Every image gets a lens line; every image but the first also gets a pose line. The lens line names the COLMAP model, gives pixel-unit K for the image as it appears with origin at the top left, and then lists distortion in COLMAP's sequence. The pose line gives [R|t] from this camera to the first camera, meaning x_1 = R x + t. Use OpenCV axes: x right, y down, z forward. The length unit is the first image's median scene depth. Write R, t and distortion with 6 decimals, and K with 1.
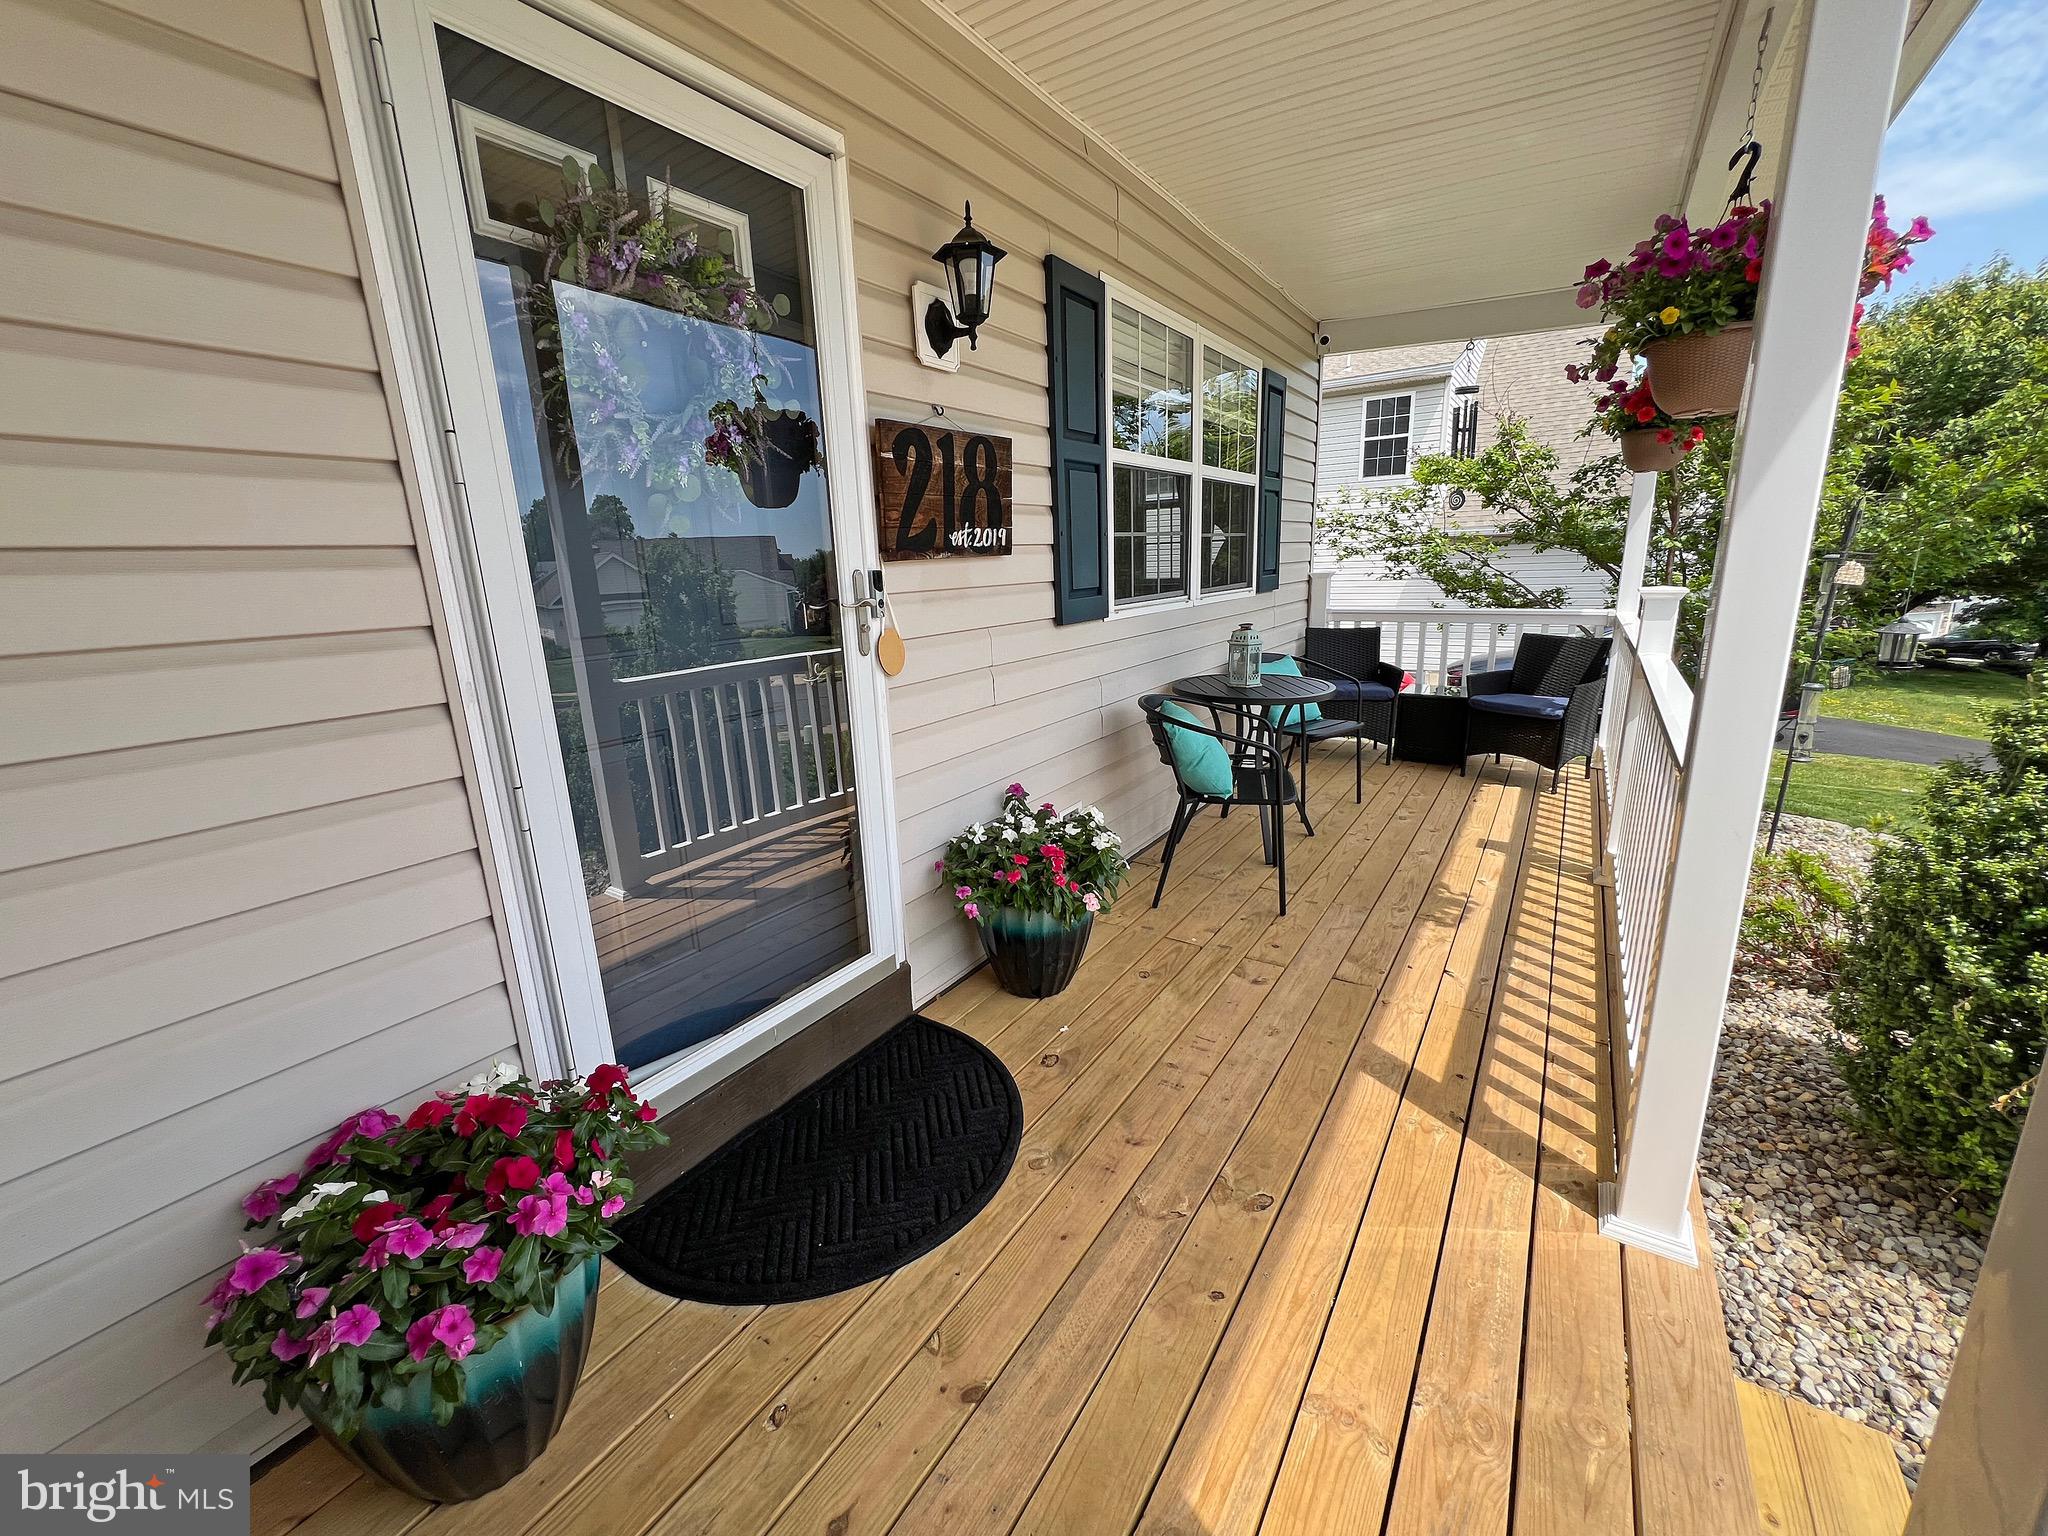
lens RADIAL K [[825.9, 0, 1024.0], [0, 825.9, 768.0], [0, 0, 1]] dist [-0.001400, 0.000283]
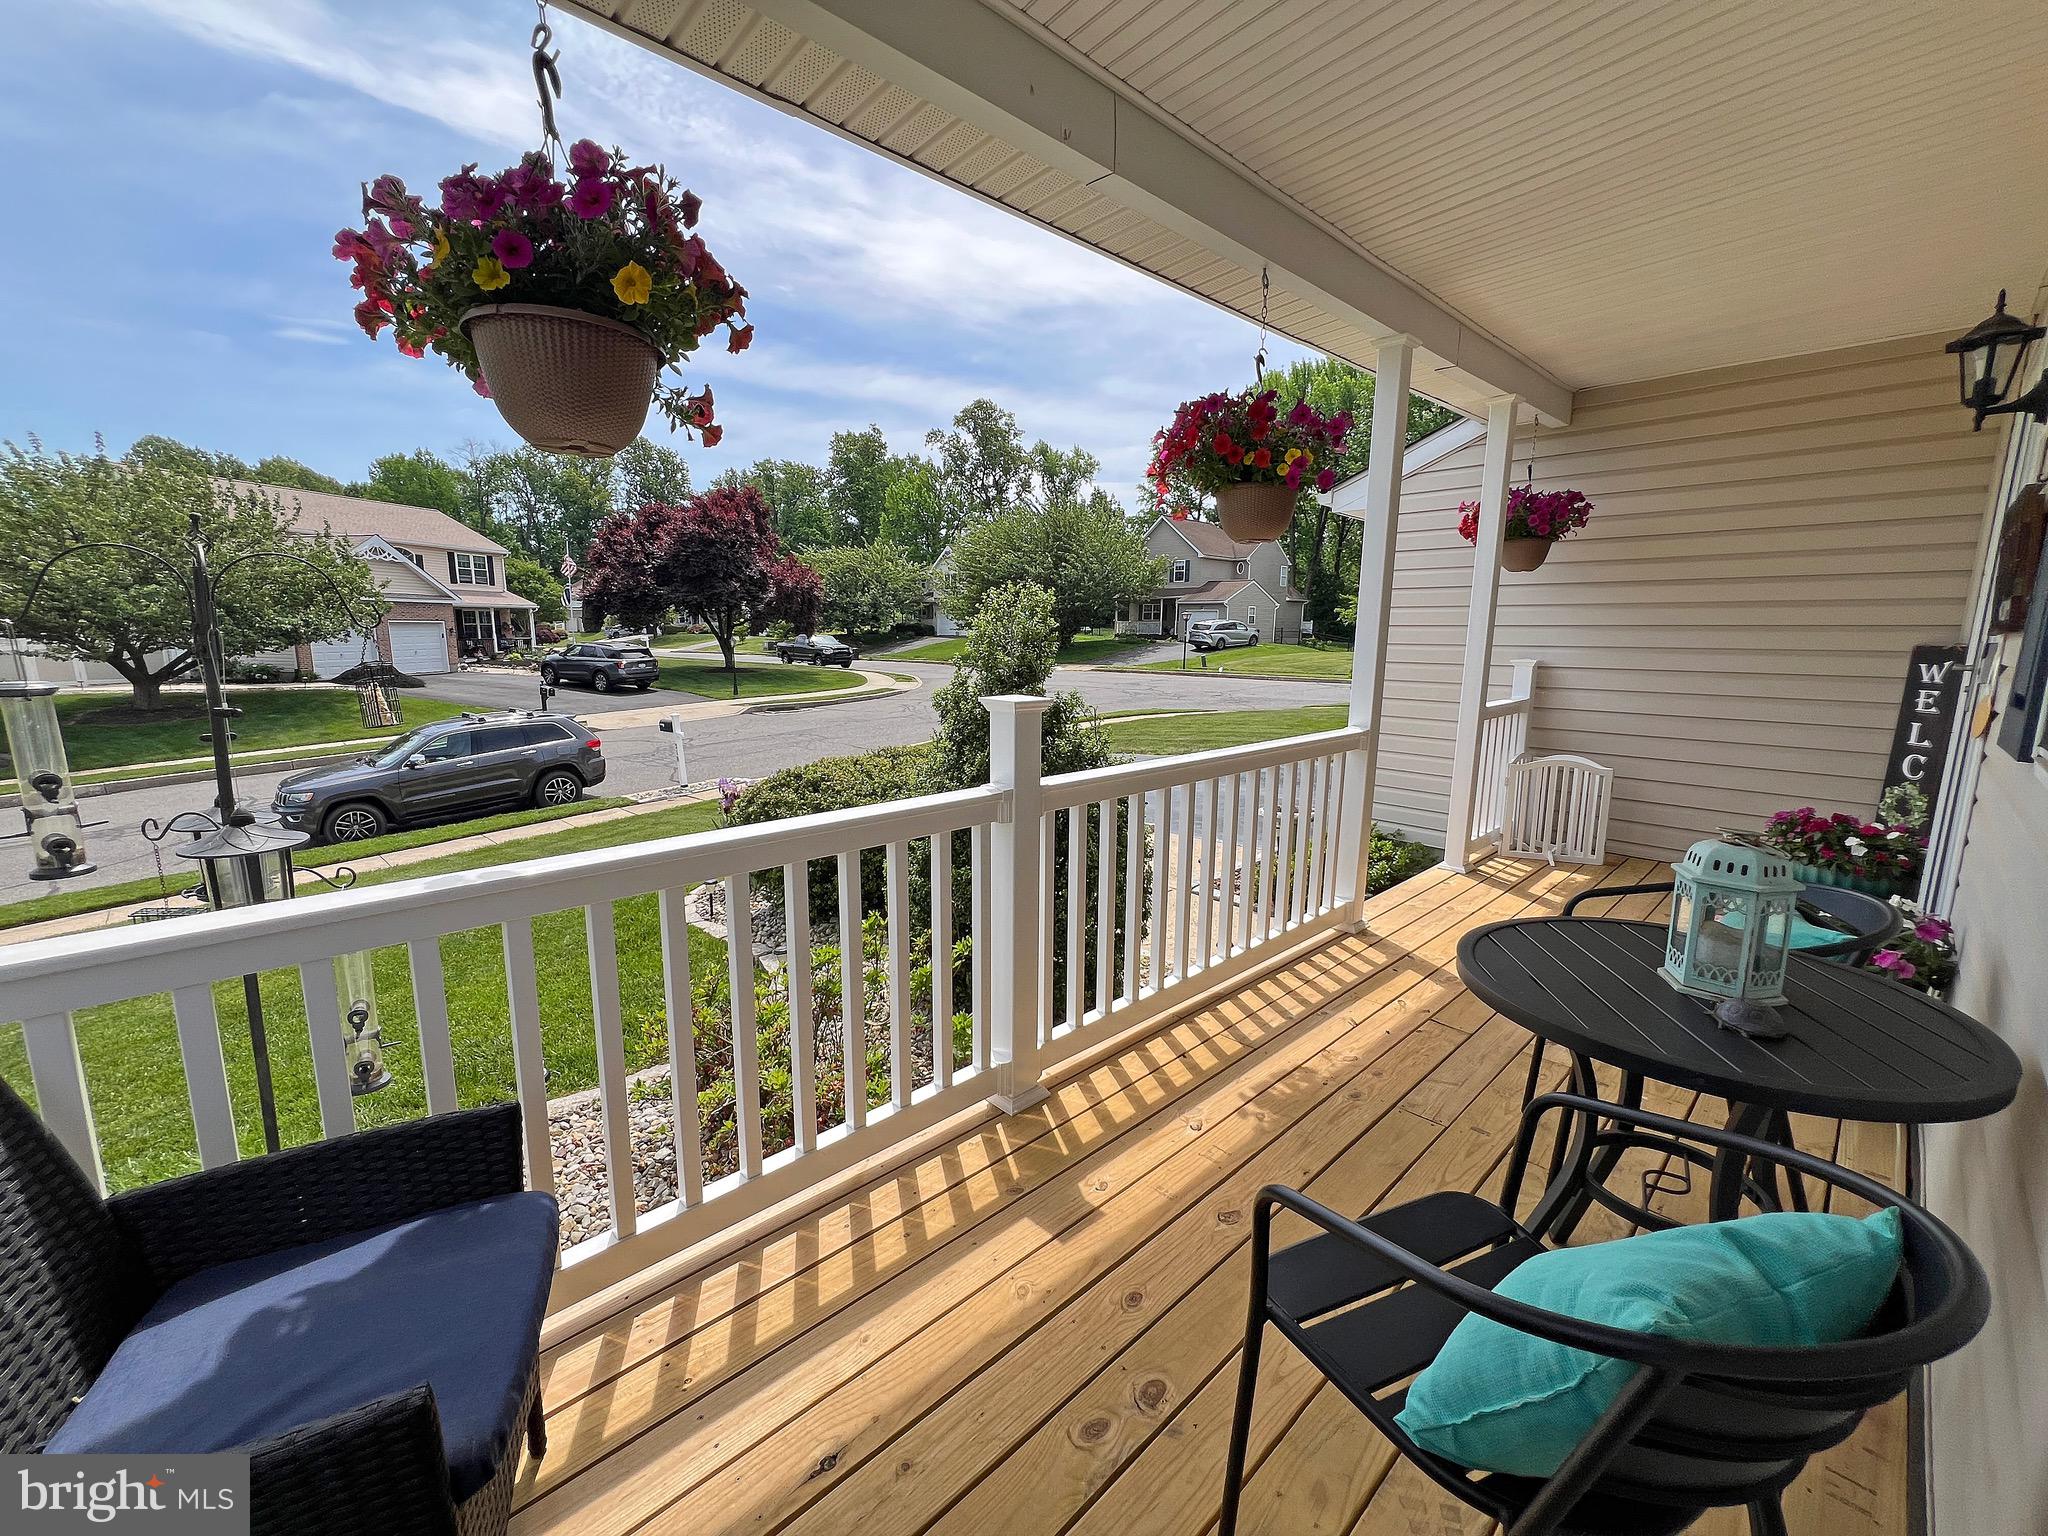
lens RADIAL K [[825.9, 0, 1024.0], [0, 825.9, 768.0], [0, 0, 1]] dist [-0.001400, 0.000283]
pose [[-0.971281, 0.006917, 0.237833, 0.616761], [0.096587, 0.924976, 0.367547, -0.452901], [-0.217448, 0.379963, -0.899080, 1.775843]]
